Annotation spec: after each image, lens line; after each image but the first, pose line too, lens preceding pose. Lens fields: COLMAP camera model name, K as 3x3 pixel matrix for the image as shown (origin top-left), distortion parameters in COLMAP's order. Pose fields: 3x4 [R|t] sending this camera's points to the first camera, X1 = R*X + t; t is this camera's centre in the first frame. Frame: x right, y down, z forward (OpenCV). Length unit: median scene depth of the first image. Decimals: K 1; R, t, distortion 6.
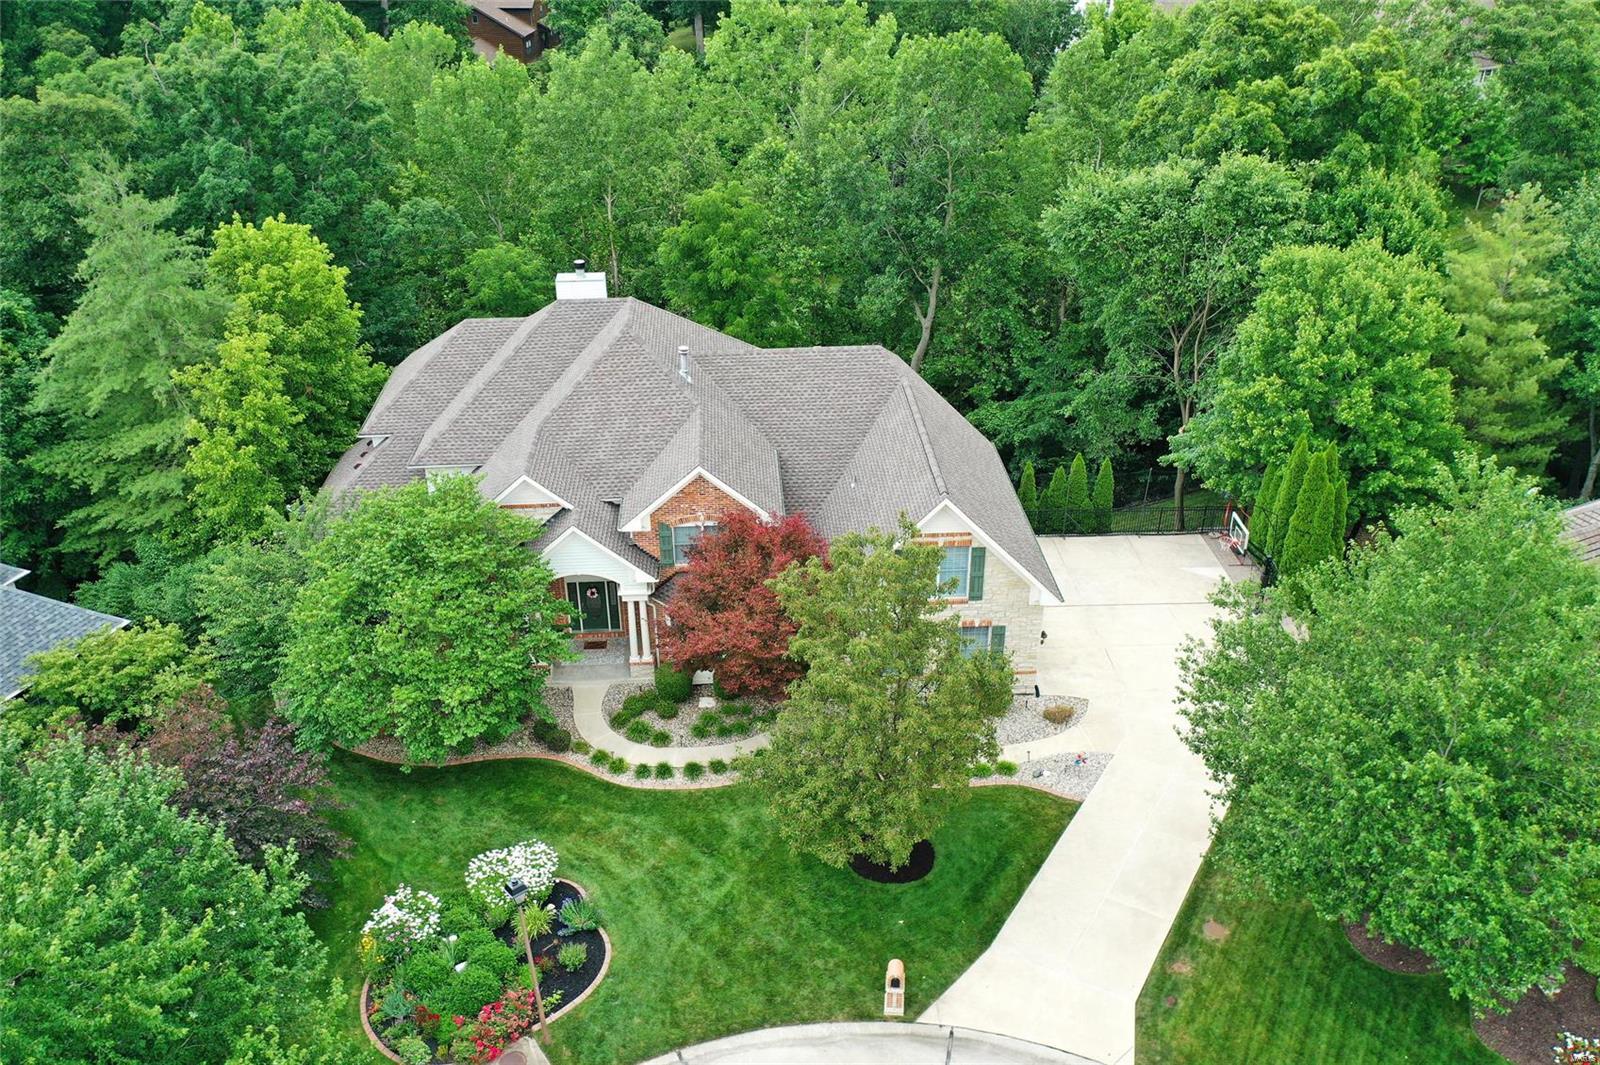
lens RADIAL K [[1279.2, 0, 800.0], [0, 1279.2, 532.5], [0, 0, 1]] dist [0.002467, 0.009618]
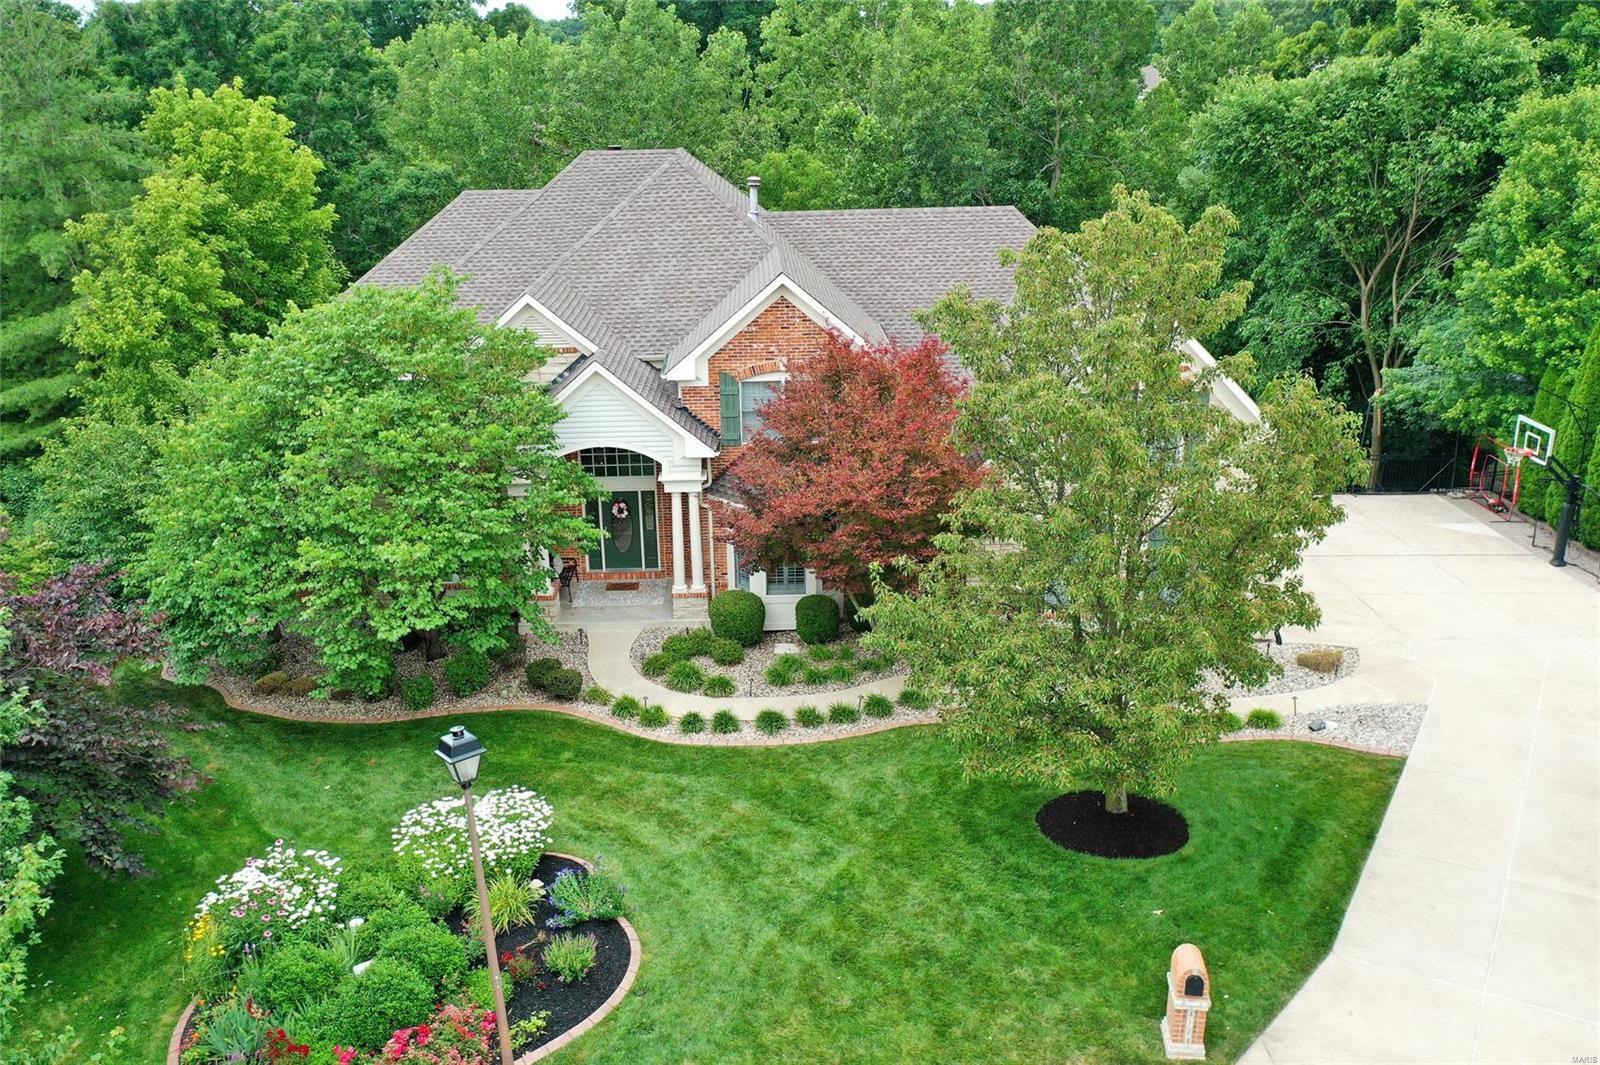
lens RADIAL K [[1276.6, 0, 800.0], [0, 1276.6, 532.5], [0, 0, 1]] dist [-0.000679, 0.001505]
pose [[0.999809, 0.001553, -0.019484, -0.058173], [-0.004738, 0.986360, -0.164535, 0.202675], [0.018962, 0.164596, 0.986179, 0.364306]]
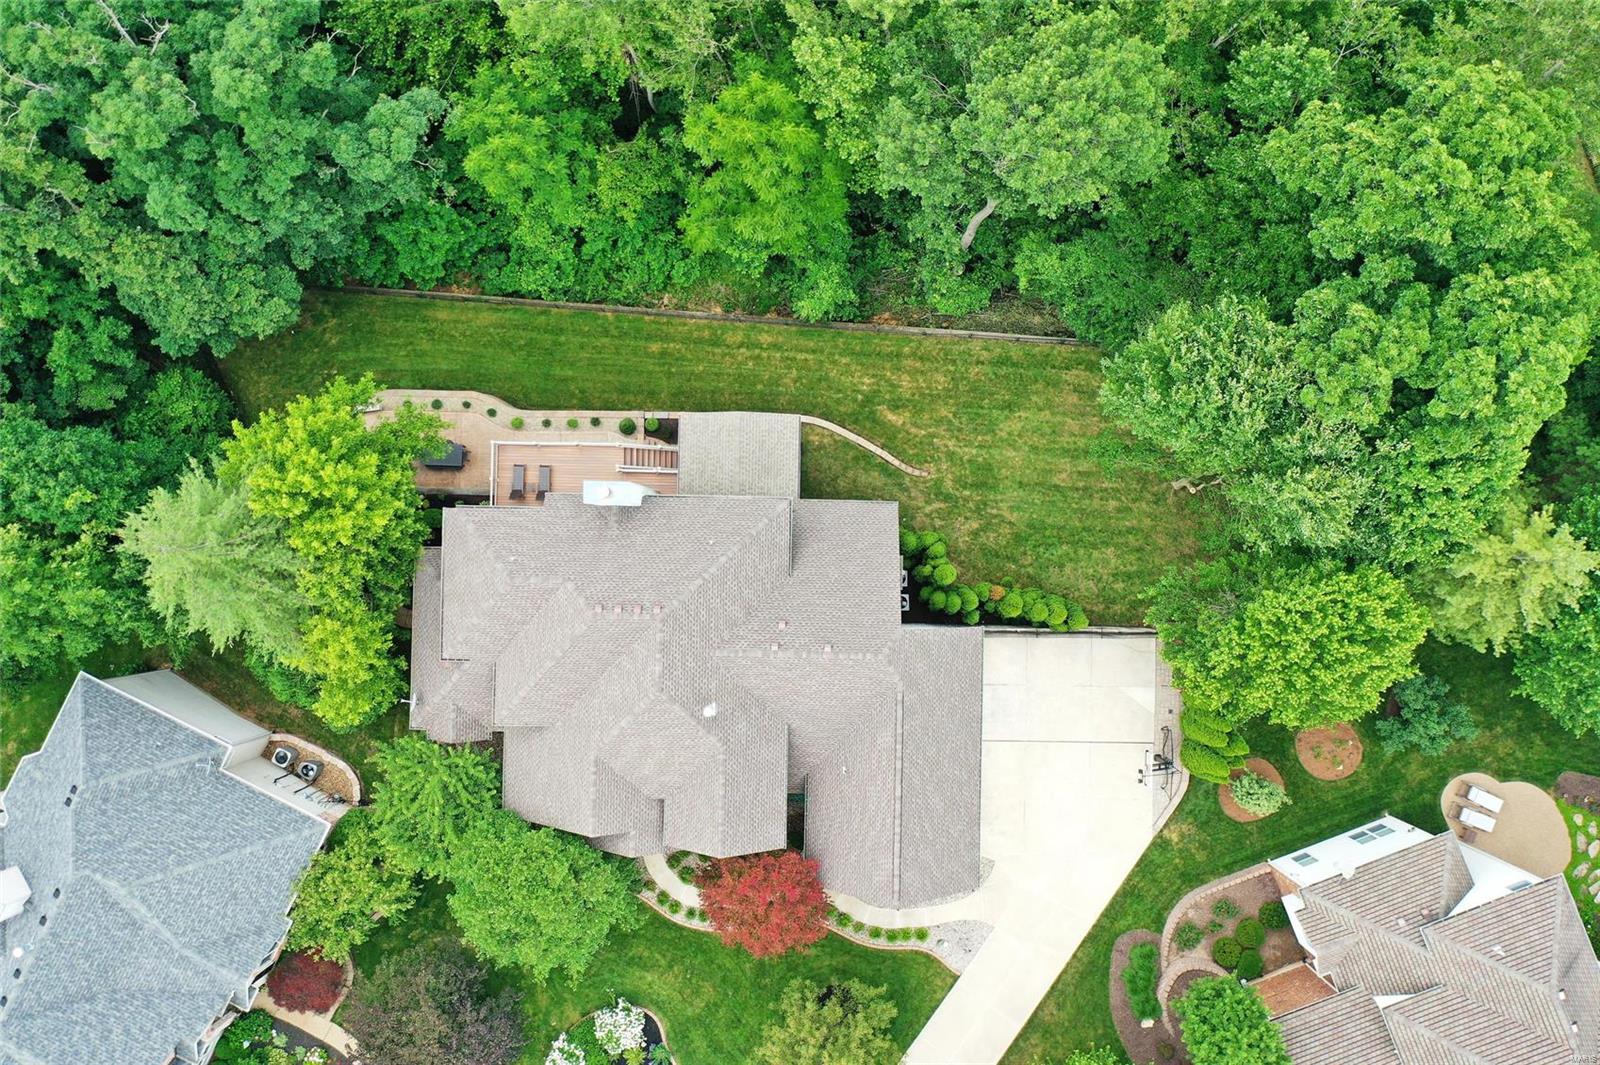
lens RADIAL K [[1279.2, 0, 800.0], [0, 1279.2, 532.5], [0, 0, 1]] dist [0.002467, 0.009618]
pose [[0.996602, 0.079289, -0.022319, 0.008884], [-0.020388, 0.499970, 0.865803, -1.448280], [0.079808, -0.862405, 0.499888, 0.646165]]
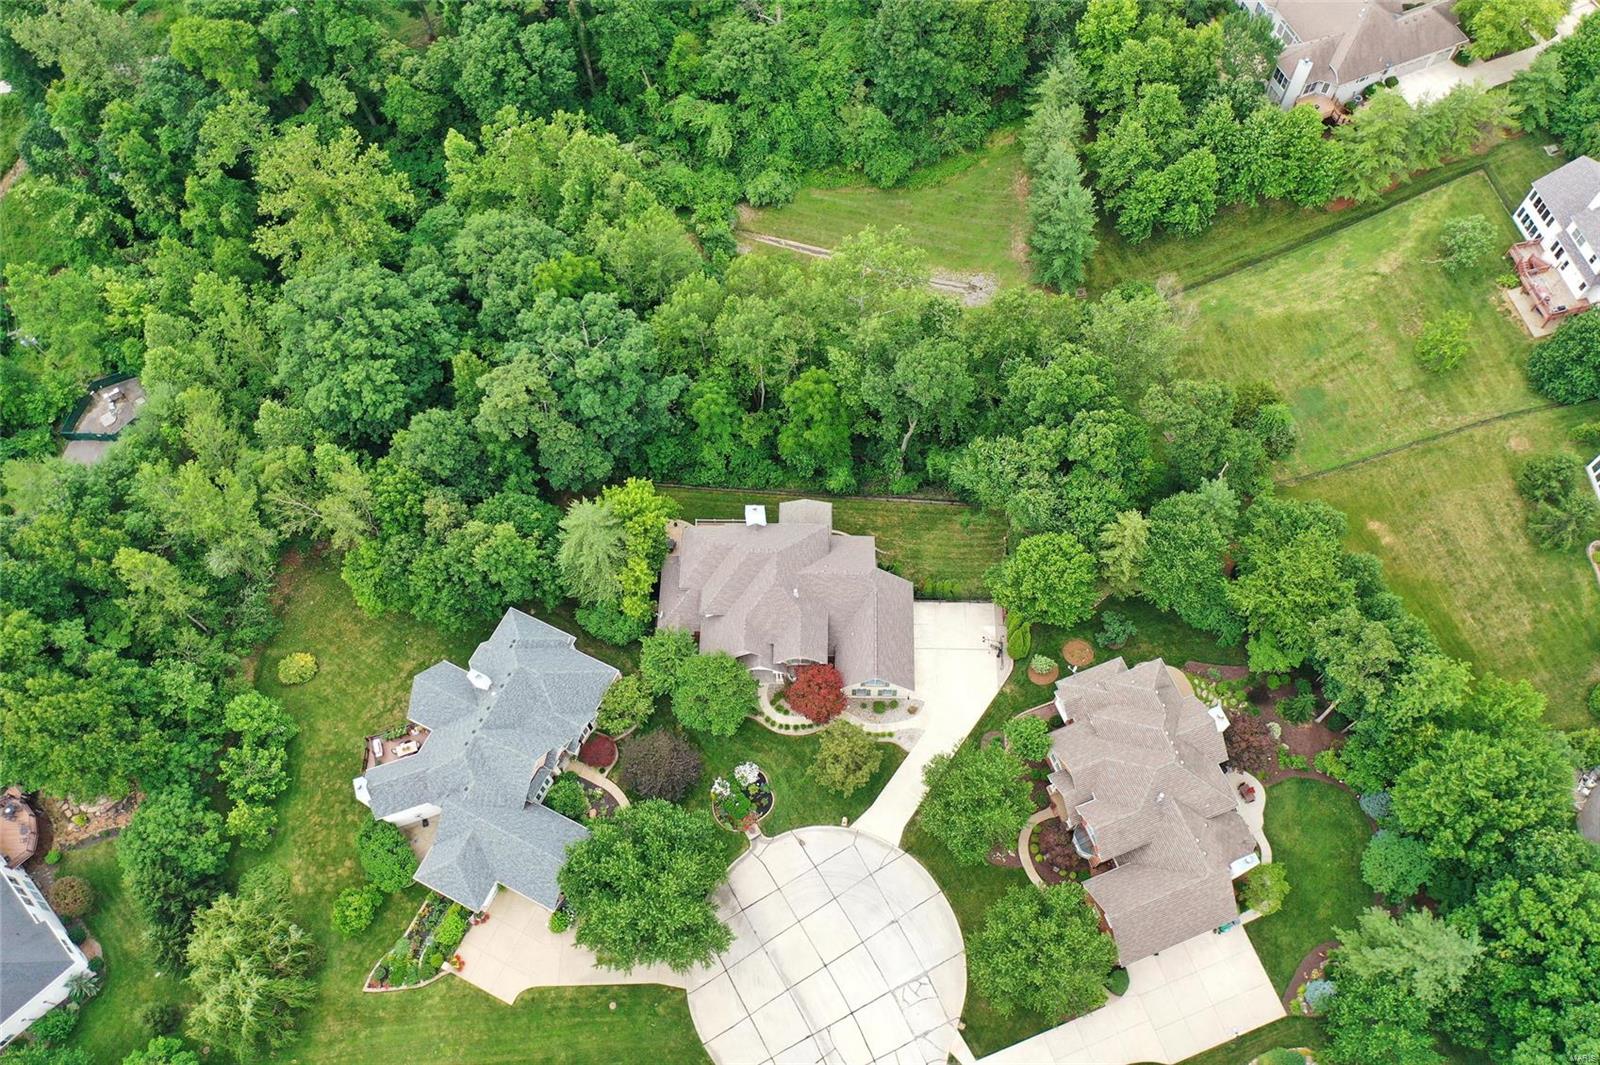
lens RADIAL K [[1279.2, 0, 800.0], [0, 1279.2, 532.5], [0, 0, 1]] dist [0.002467, 0.009618]
pose [[0.996295, 0.062386, -0.059190, 0.093122], [-0.016686, 0.815438, 0.578604, -2.188209], [0.084363, -0.575473, 0.813458, -1.428715]]
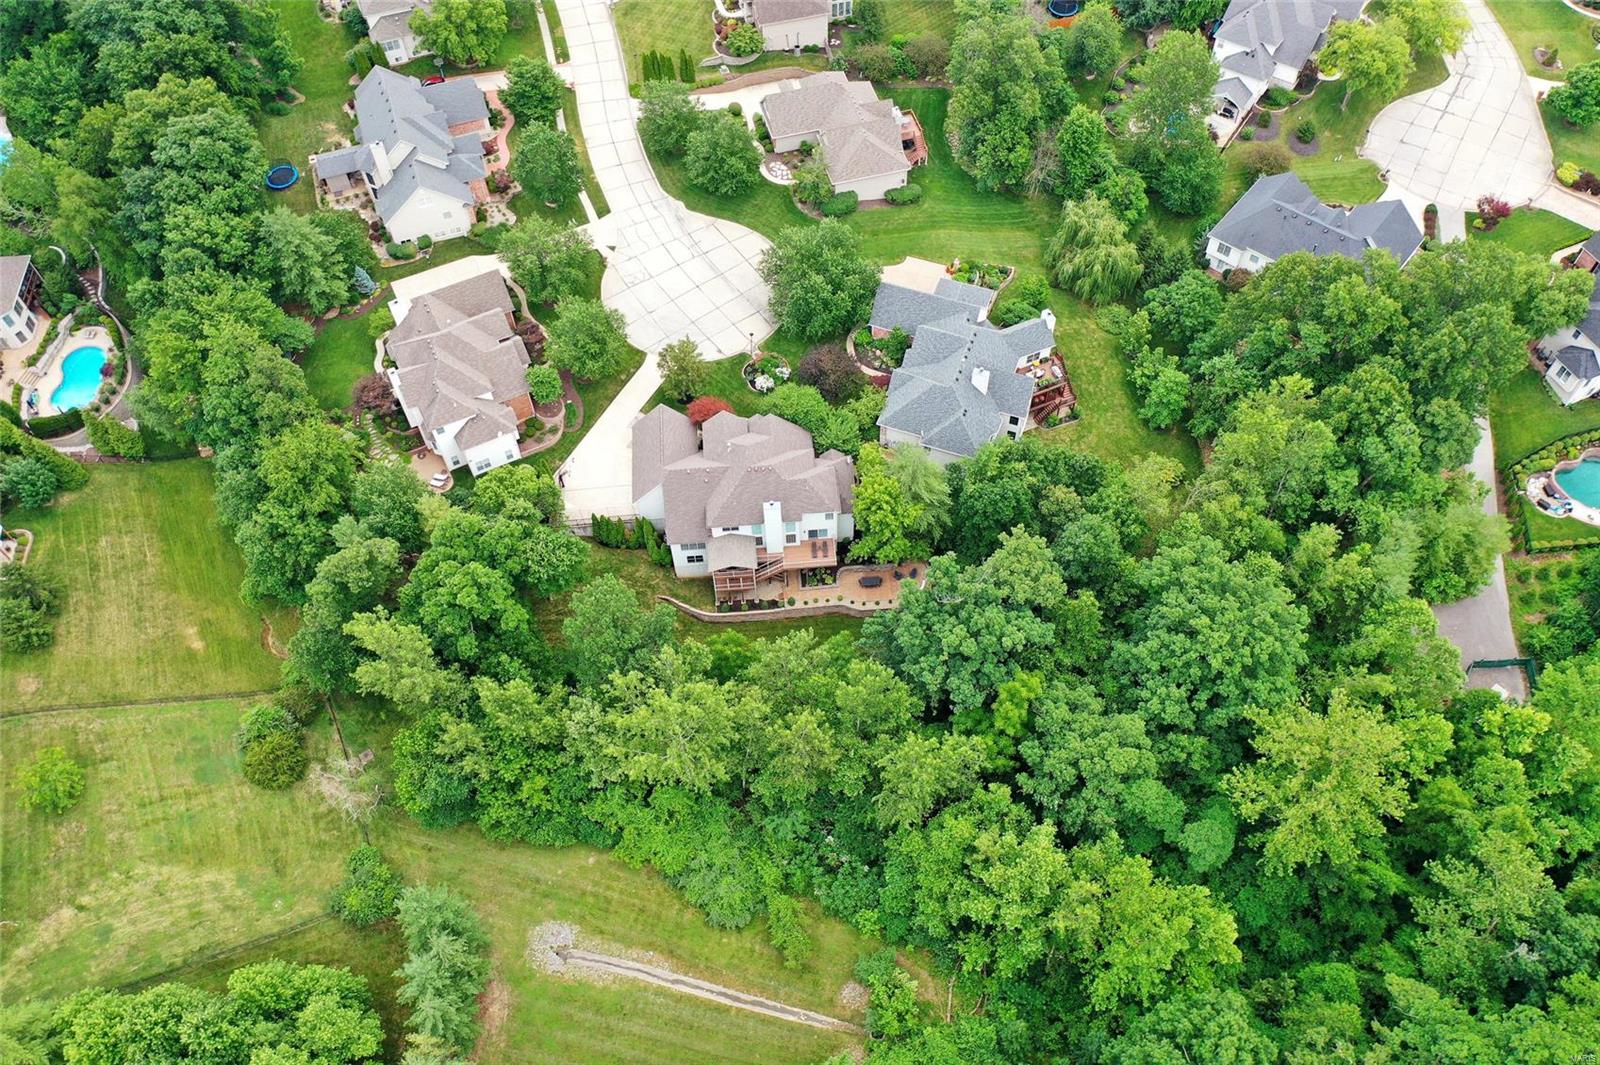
lens RADIAL K [[1279.2, 0, 800.0], [0, 1279.2, 532.5], [0, 0, 1]] dist [0.002467, 0.009618]
pose [[-0.999707, 0.023175, 0.006945, -0.338087], [0.008999, 0.089739, 0.995925, -3.977412], [0.022457, 0.995696, -0.089922, 1.778706]]
